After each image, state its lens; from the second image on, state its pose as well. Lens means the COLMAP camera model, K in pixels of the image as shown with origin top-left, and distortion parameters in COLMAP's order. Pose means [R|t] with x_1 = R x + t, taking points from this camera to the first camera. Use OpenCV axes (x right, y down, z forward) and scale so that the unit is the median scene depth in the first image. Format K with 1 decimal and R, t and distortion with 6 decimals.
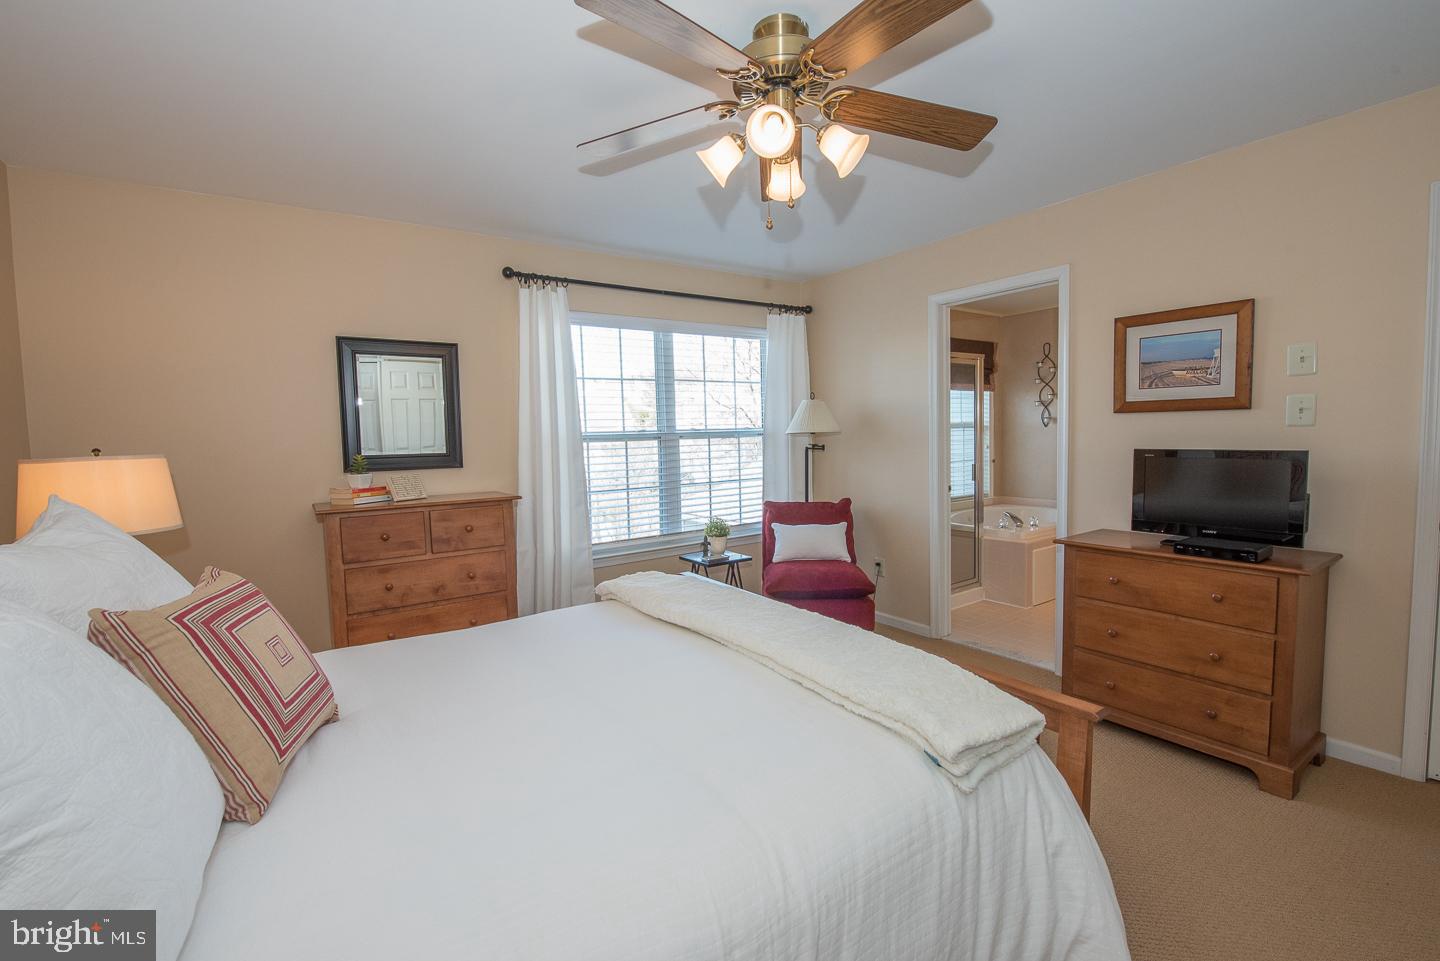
lens RADIAL K [[663.0, 0, 723.4], [0, 663.0, 476.2], [0, 0, 1]] dist [0.026668, 0.000088]
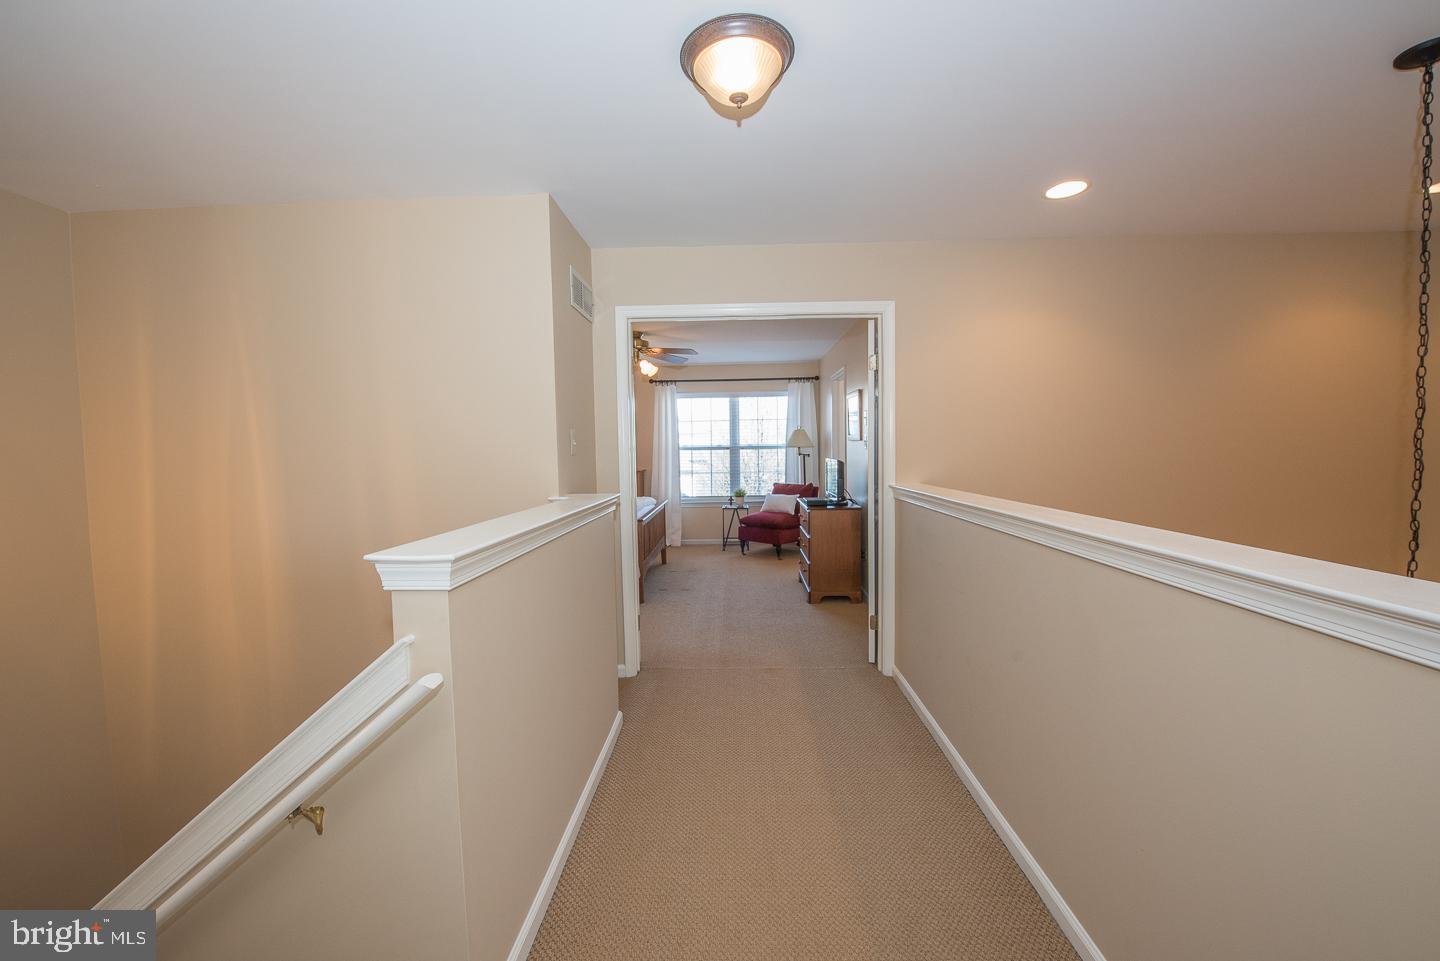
lens RADIAL K [[570.7, 0, 717.9], [0, 570.7, 478.0], [0, 0, 1]] dist [-0.020549, -0.000397]
pose [[0.784341, 0.042106, -0.618899, 1.003878], [-0.041846, 0.999012, 0.014934, 0.008015], [0.618916, 0.014185, 0.785329, -0.423181]]
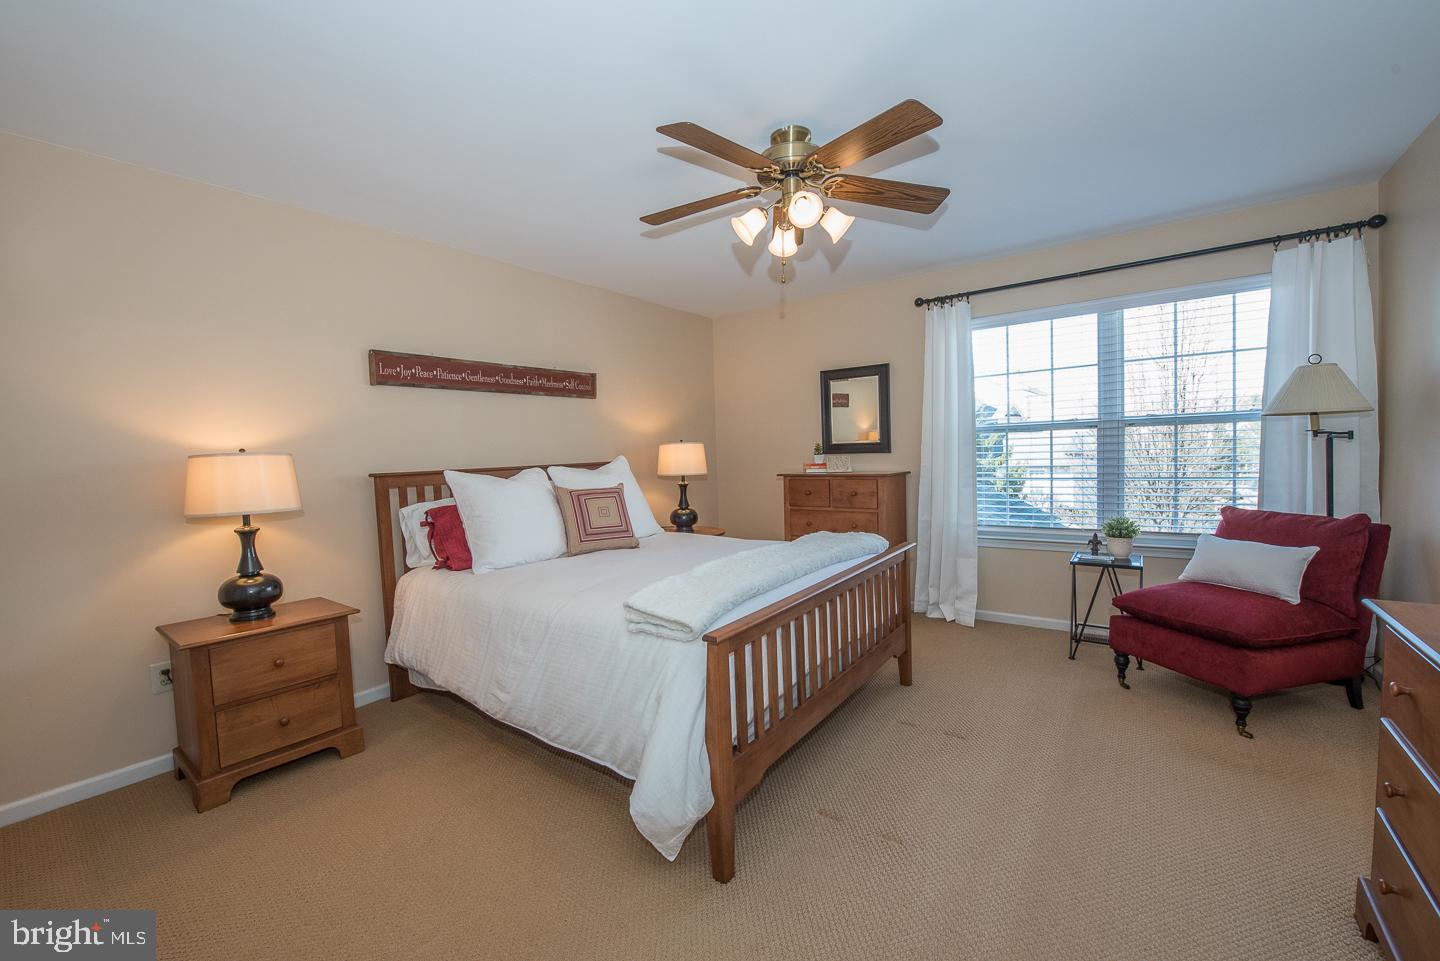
lens RADIAL K [[570.7, 0, 714.3], [0, 570.7, 475.3], [0, 0, 1]] dist [-0.020549, -0.000397]
pose [[0.284303, 0.054398, -0.957190, 0.534432], [-0.034866, 0.998315, 0.046380, -0.006494], [0.958100, 0.020187, 0.285721, 0.262138]]
